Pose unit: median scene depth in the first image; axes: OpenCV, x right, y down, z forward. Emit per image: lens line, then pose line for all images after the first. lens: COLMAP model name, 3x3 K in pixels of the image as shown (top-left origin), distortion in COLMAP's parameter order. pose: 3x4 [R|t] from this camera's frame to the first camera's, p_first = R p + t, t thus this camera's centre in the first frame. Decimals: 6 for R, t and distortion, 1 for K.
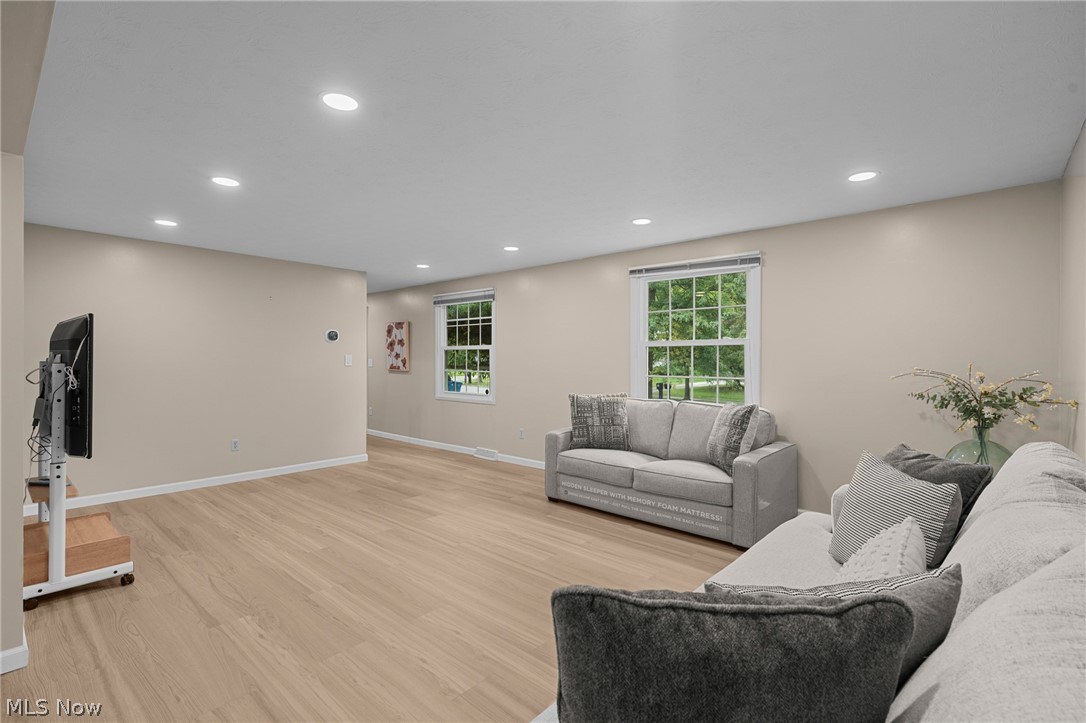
lens RADIAL K [[501.3, 0, 543.0], [0, 501.3, 361.5], [0, 0, 1]] dist [-0.004689, -0.000088]
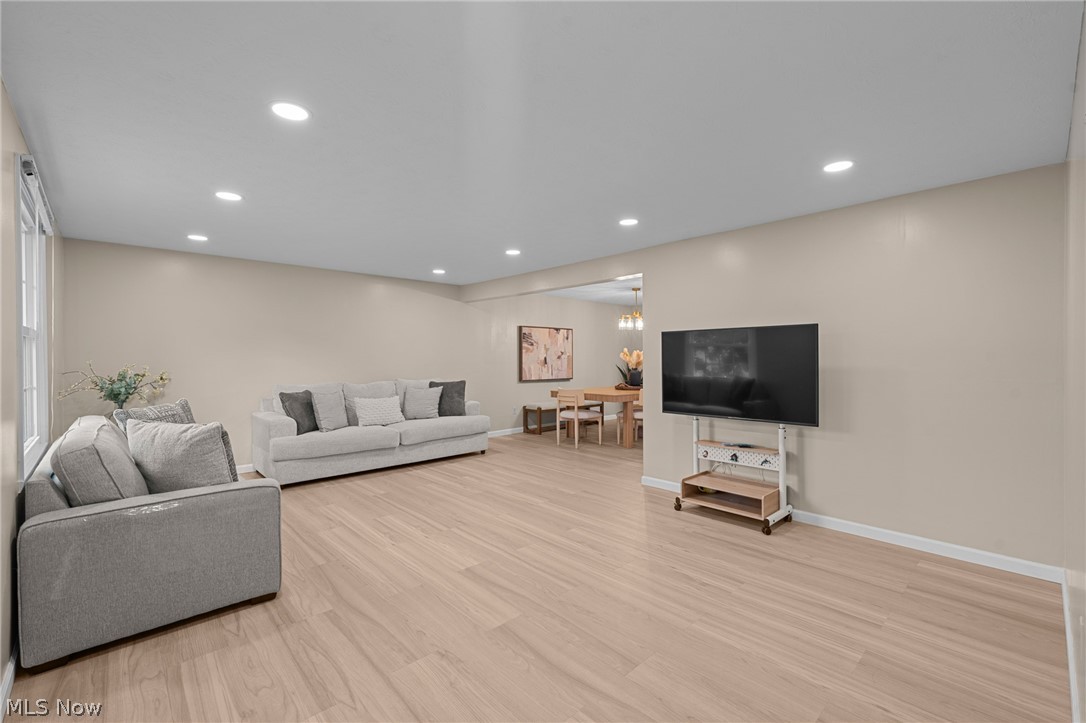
lens RADIAL K [[477.6, 0, 543.0], [0, 477.6, 361.5], [0, 0, 1]] dist [0.000247, -0.001146]
pose [[-0.995436, -0.002533, 0.095398, -0.445833], [-0.000588, 0.999791, 0.020412, -0.017424], [-0.095430, 0.020263, -0.995230, 1.911225]]
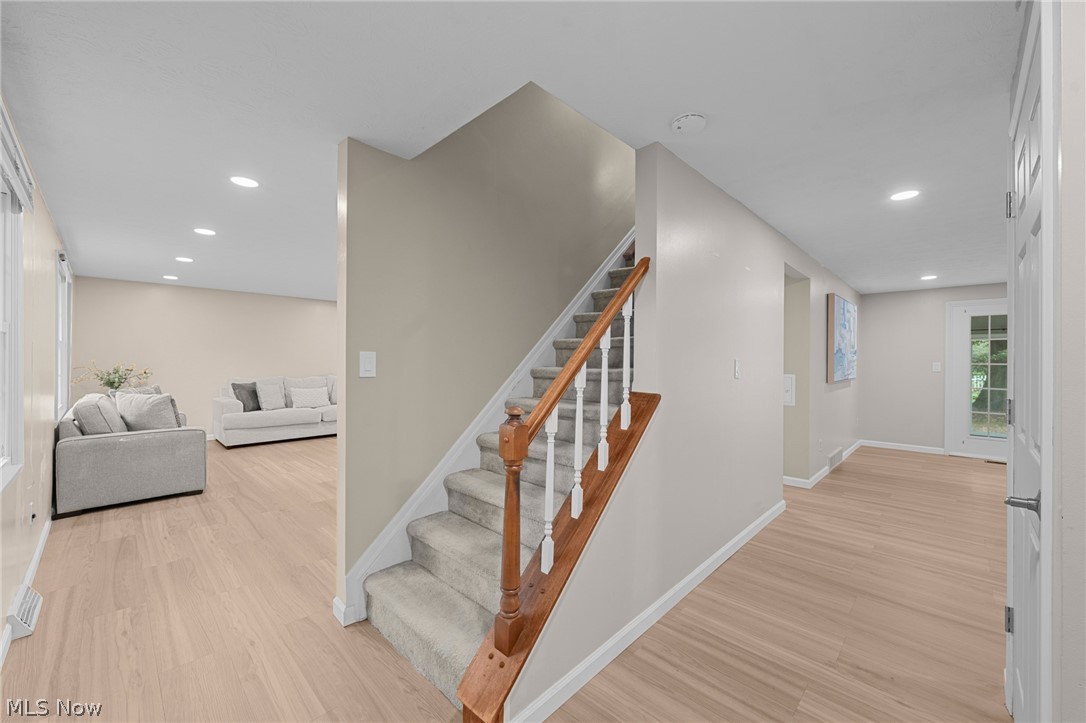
lens RADIAL K [[428.7, 0, 543.0], [0, 428.7, 361.5], [0, 0, 1]] dist [-0.006536, 0.000197]
pose [[-0.999203, -0.008155, 0.039068, -0.921871], [-0.007665, 0.999890, 0.012667, -0.020732], [-0.039167, 0.012358, -0.999156, 2.335358]]
